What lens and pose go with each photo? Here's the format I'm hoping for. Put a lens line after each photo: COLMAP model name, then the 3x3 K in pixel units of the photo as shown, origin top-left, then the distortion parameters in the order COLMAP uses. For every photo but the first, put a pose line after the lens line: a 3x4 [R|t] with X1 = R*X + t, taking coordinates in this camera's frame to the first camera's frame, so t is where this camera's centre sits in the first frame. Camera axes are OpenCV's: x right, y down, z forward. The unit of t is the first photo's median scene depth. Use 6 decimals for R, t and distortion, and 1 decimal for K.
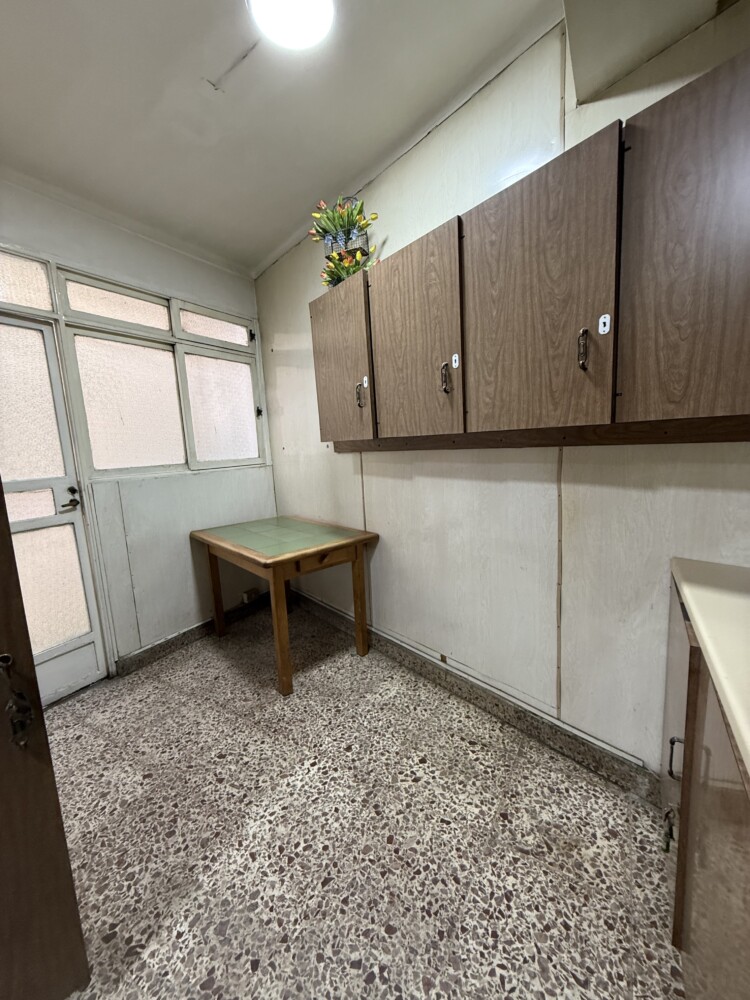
lens RADIAL K [[395.6, 0, 376.2], [0, 395.6, 500.4], [0, 0, 1]] dist [-0.009673, 0.000670]
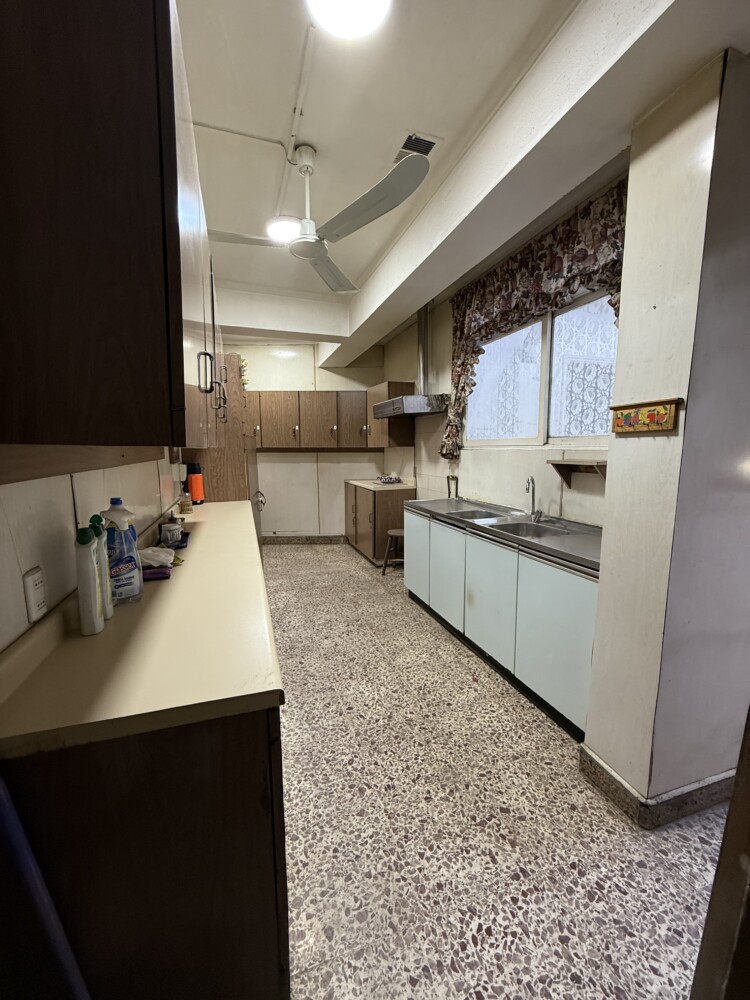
lens RADIAL K [[395.6, 0, 372.4], [0, 395.6, 498.4], [0, 0, 1]] dist [-0.009673, 0.000670]
pose [[0.639715, -0.043093, 0.767404, -2.445734], [0.075702, 0.997105, -0.007114, 0.419330], [-0.764875, 0.062645, 0.641125, -2.047302]]
